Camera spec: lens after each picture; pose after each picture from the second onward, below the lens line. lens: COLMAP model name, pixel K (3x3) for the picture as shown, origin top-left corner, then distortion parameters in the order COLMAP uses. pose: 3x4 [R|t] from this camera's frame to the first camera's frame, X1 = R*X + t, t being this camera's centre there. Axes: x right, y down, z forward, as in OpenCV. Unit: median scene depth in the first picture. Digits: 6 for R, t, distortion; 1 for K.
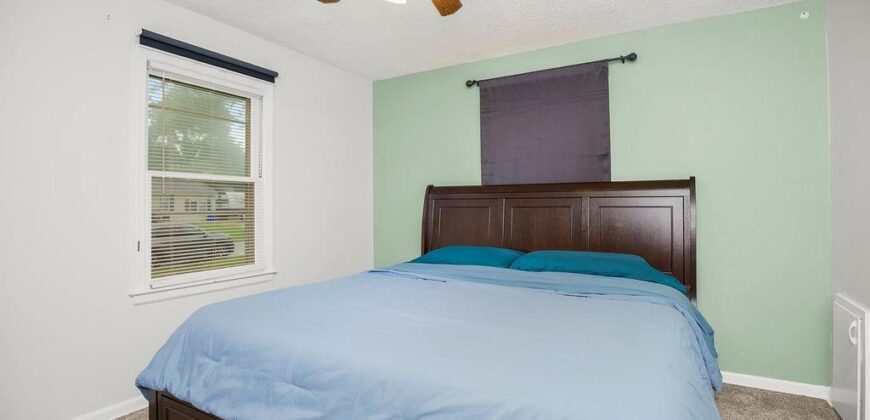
lens RADIAL K [[409.3, 0, 436.3], [0, 409.3, 205.6], [0, 0, 1]] dist [-0.009793, 0.002527]
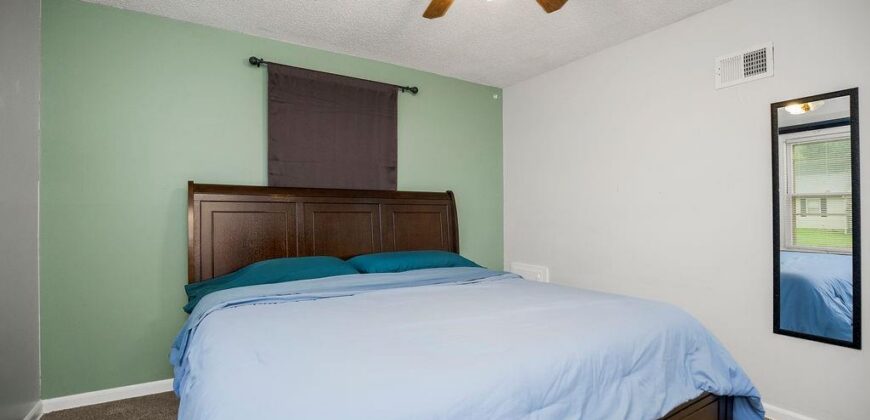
lens RADIAL K [[409.3, 0, 438.3], [0, 409.3, 215.4], [0, 0, 1]] dist [-0.009793, 0.002527]
pose [[0.480341, -0.001806, 0.877080, -0.535090], [-0.009158, 0.999933, 0.007074, 0.001965], [-0.877034, -0.011430, 0.480292, 0.326033]]
